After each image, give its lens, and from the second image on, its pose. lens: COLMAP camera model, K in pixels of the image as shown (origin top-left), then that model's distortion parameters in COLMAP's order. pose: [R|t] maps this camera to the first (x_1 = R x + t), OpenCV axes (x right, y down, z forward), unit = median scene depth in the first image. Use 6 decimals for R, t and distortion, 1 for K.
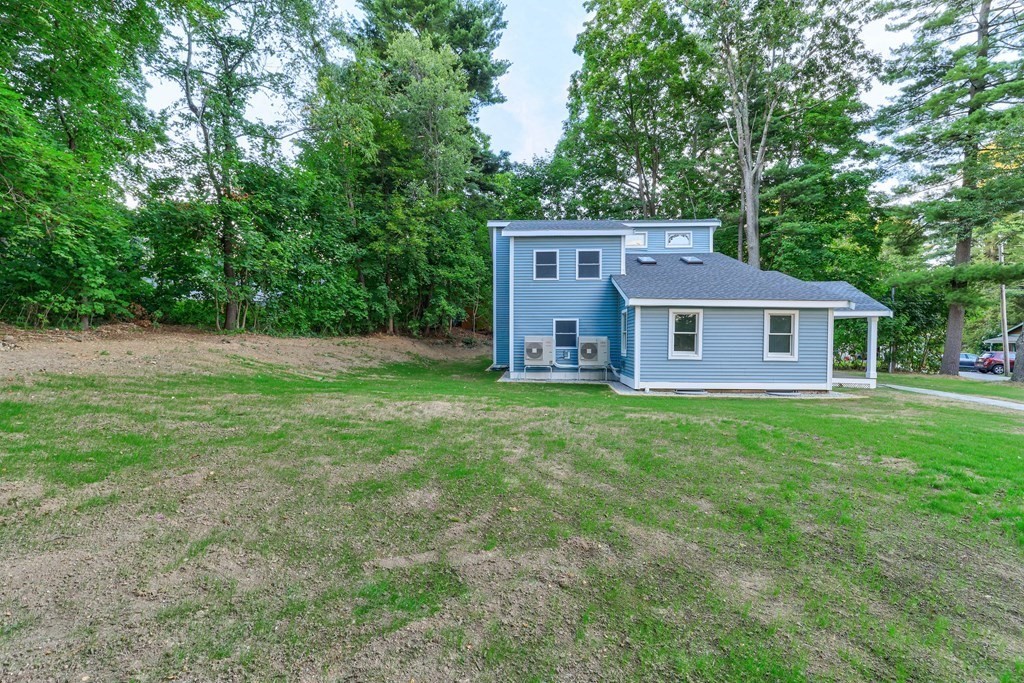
lens RADIAL K [[465.3, 0, 509.7], [0, 465.3, 346.1], [0, 0, 1]] dist [-0.008007, 0.004971]
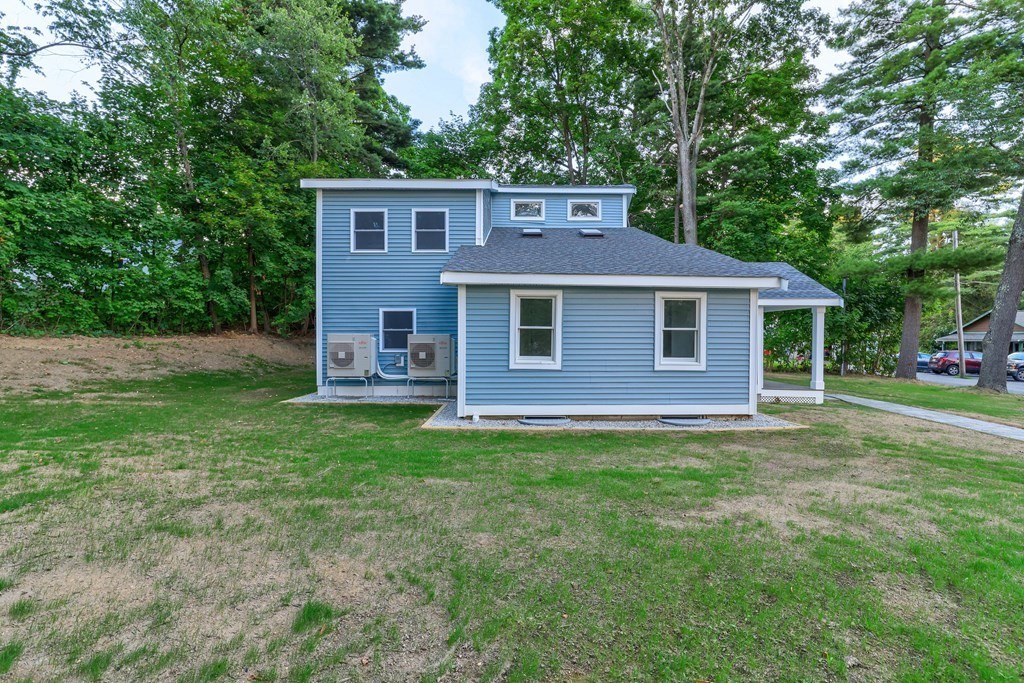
lens RADIAL K [[465.3, 0, 517.8], [0, 465.3, 342.1], [0, 0, 1]] dist [-0.008007, 0.004971]
pose [[0.997093, -0.003141, 0.076125, 0.158517], [0.003687, 0.999968, -0.007030, -0.002050], [-0.076100, 0.007290, 0.997074, 0.190559]]
